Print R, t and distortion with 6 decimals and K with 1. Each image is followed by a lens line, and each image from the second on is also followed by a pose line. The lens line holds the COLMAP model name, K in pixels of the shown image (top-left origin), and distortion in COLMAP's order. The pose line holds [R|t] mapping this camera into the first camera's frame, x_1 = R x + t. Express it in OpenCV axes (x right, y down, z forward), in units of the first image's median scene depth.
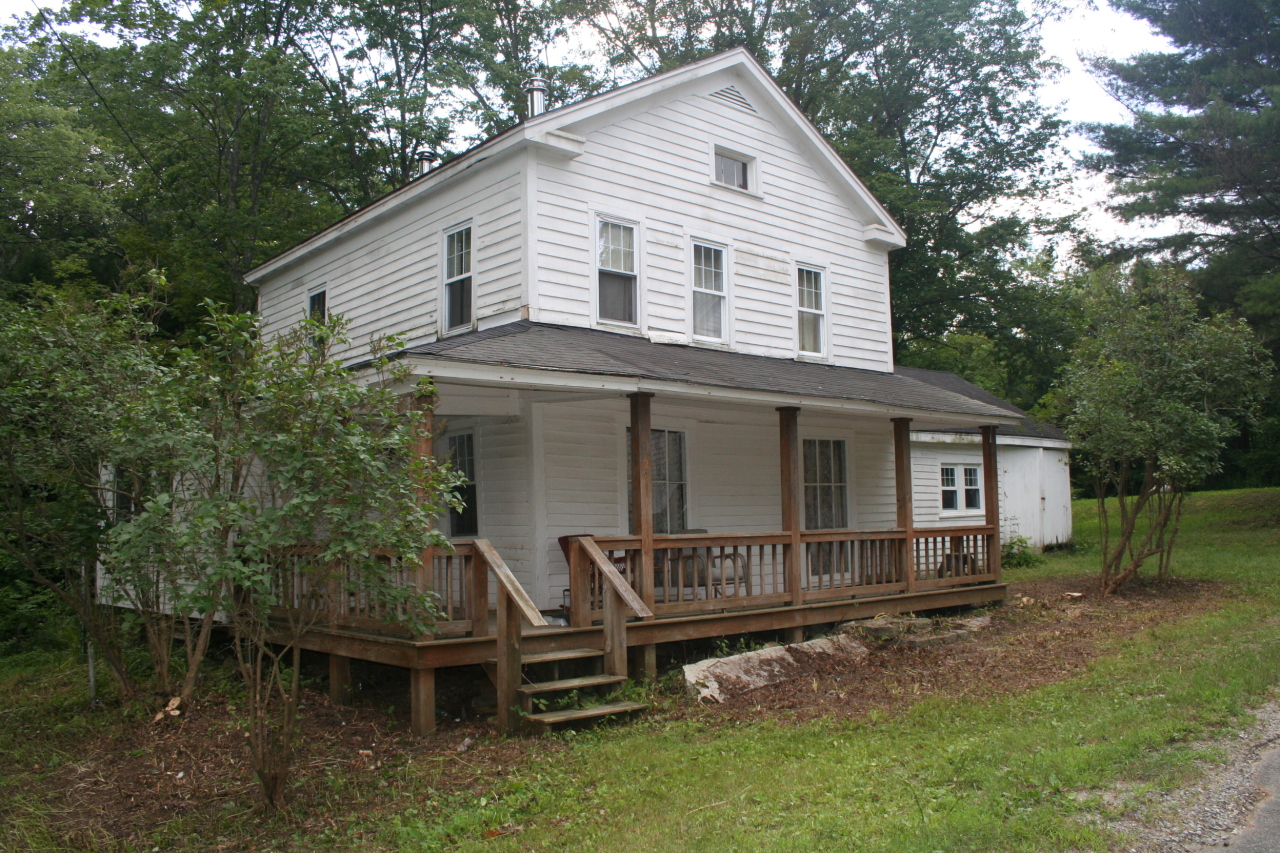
lens RADIAL K [[1046.6, 0, 640.0], [0, 1046.6, 426.5], [0, 0, 1]] dist [-0.039579, 0.001585]
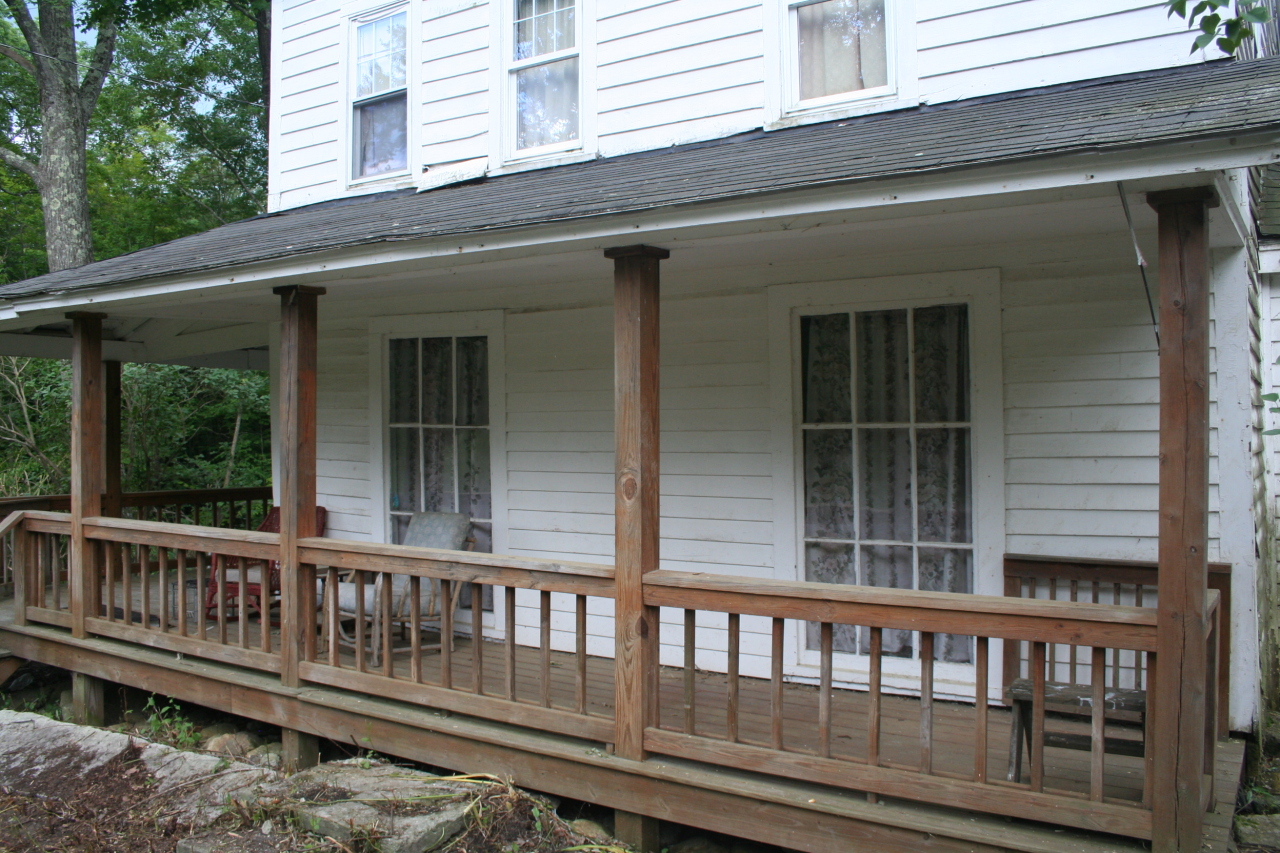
lens RADIAL K [[1046.6, 0, 640.0], [0, 1046.6, 426.5], [0, 0, 1]] dist [-0.039579, 0.001585]
pose [[0.280935, 0.005337, -0.959712, 0.562621], [0.083162, 0.996088, 0.029883, 0.040377], [0.956117, -0.088207, 0.279393, 0.858930]]
